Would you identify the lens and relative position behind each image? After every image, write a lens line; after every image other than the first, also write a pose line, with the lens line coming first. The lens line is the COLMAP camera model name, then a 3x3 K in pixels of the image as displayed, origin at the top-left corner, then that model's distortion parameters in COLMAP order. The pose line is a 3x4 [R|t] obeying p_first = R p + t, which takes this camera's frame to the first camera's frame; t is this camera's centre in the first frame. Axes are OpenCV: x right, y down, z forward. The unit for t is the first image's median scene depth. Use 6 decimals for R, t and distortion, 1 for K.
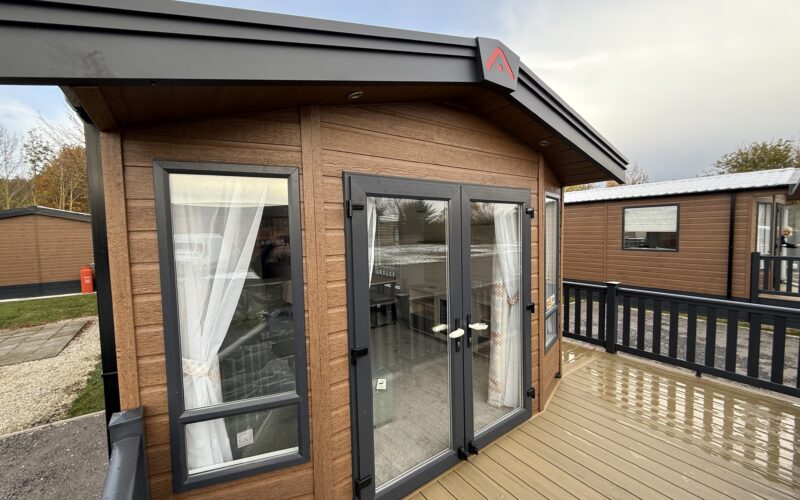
lens RADIAL K [[316.4, 0, 403.8], [0, 316.4, 241.3], [0, 0, 1]] dist [-0.002593, -0.000311]
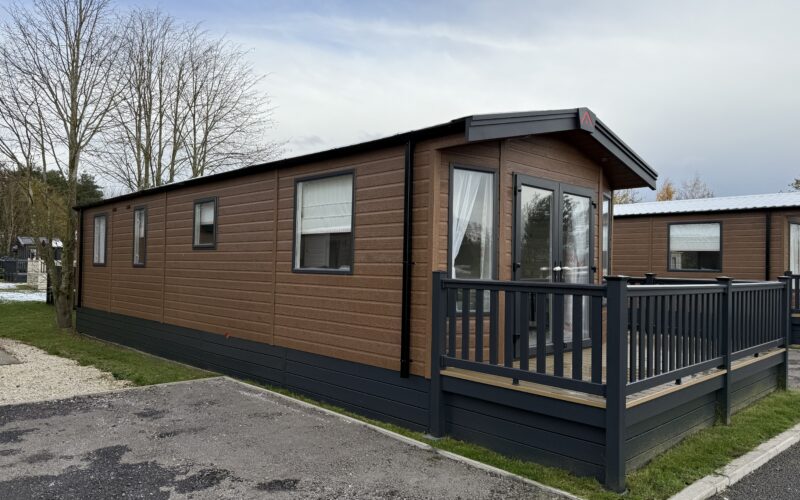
lens RADIAL K [[566.5, 0, 398.4], [0, 566.5, 256.4], [0, 0, 1]] dist [-0.000394, -0.004408]
pose [[0.990104, 0.042166, 0.133849, -0.348043], [-0.033901, 0.997410, -0.063440, 0.142421], [-0.136178, 0.058274, 0.988969, -0.605685]]
